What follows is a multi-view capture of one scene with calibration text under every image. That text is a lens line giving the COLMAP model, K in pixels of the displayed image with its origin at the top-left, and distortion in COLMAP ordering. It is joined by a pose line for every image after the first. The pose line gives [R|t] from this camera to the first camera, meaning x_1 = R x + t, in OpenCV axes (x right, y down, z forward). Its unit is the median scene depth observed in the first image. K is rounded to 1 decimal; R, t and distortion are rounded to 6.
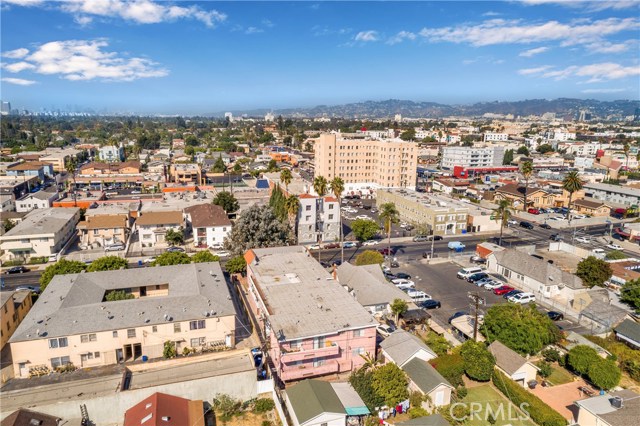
lens RADIAL K [[431.3, 0, 320.0], [0, 431.3, 213.0], [0, 0, 1]] dist [0.000947, 0.002593]
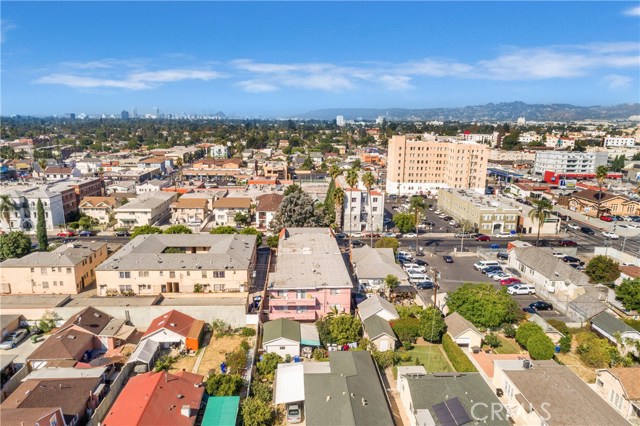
lens RADIAL K [[431.3, 0, 320.0], [0, 431.3, 213.0], [0, 0, 1]] dist [0.000947, 0.002593]
pose [[0.966203, 0.054529, -0.251947, 0.171731], [-0.056308, 0.998413, 0.000149, 0.026908], [0.251556, 0.014043, 0.967741, -0.105552]]
